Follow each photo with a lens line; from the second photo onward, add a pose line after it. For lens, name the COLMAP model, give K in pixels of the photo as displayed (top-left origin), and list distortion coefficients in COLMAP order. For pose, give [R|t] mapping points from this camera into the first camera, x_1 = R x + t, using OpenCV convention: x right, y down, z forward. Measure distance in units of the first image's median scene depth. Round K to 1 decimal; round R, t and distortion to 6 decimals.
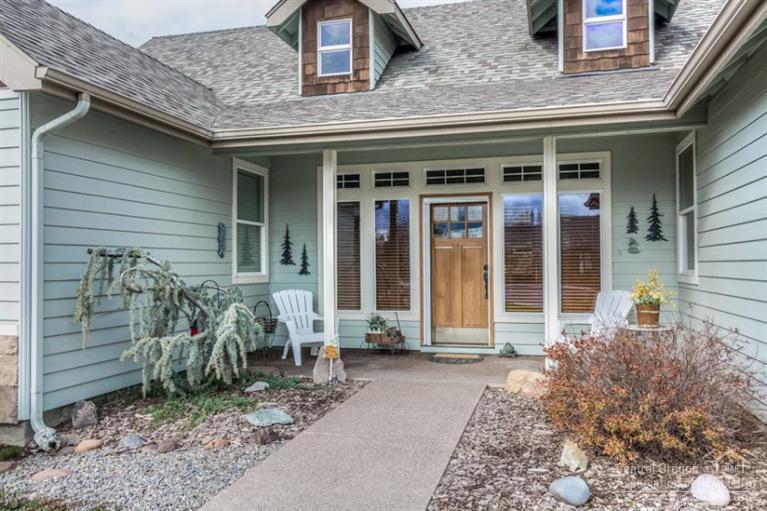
lens RADIAL K [[625.5, 0, 381.7], [0, 625.5, 258.3], [0, 0, 1]] dist [0.019866, 0.004035]
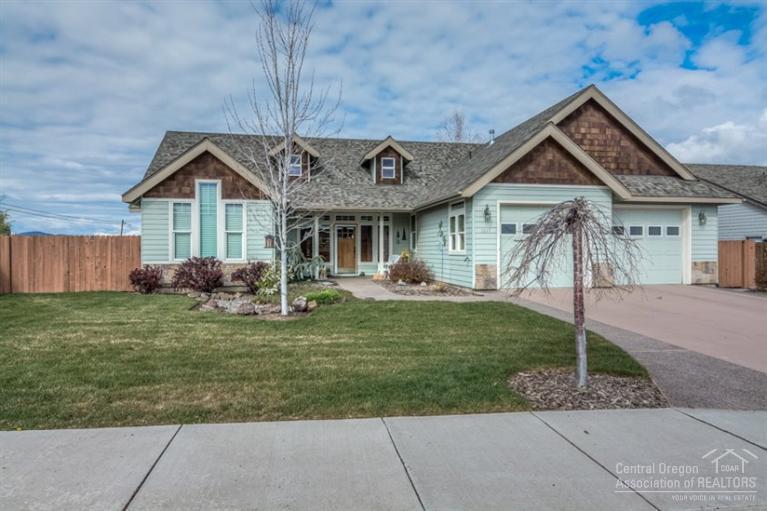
lens RADIAL K [[508.7, 0, 383.2], [0, 508.7, 252.1], [0, 0, 1]] dist [-0.000219, -0.000001]
pose [[0.907363, -0.002228, 0.420343, -0.776264], [-0.005552, 0.999835, 0.017285, -0.010049], [-0.420312, -0.018018, 0.907201, -1.365382]]
